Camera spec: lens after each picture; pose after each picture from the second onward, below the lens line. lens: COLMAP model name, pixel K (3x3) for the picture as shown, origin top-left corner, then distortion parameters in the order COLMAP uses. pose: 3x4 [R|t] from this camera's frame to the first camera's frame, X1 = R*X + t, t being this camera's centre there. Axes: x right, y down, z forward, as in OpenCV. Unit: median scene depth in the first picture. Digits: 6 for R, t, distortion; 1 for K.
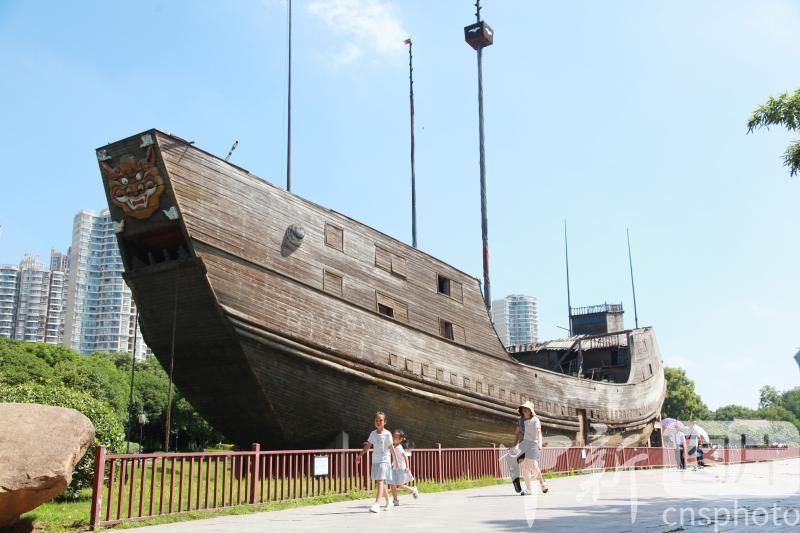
lens RADIAL K [[804.8, 0, 400.0], [0, 804.8, 266.5], [0, 0, 1]] dist [0.051473, -0.001034]
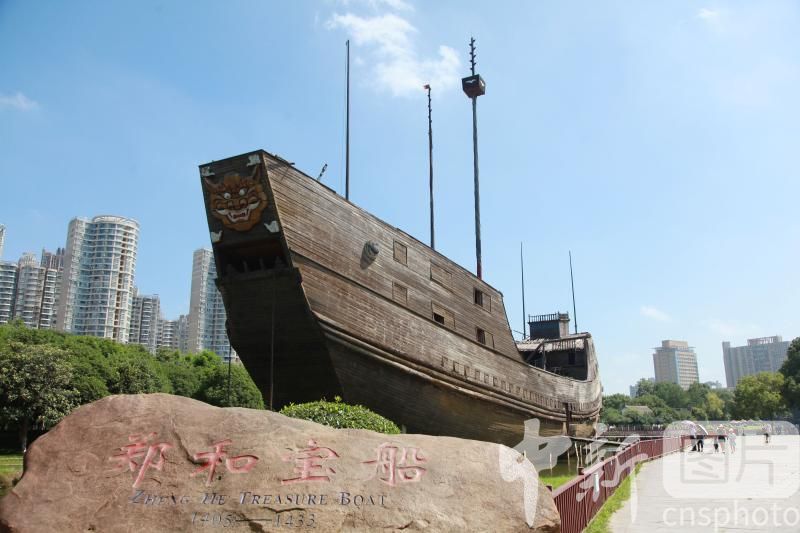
lens RADIAL K [[660.6, 0, 400.0], [0, 660.6, 266.5], [0, 0, 1]] dist [-0.012006, 0.000889]
pose [[0.993419, 0.034336, 0.109269, -0.168375], [-0.033033, 0.999360, -0.013713, -0.004328], [-0.109670, 0.010013, 0.993918, 0.072069]]
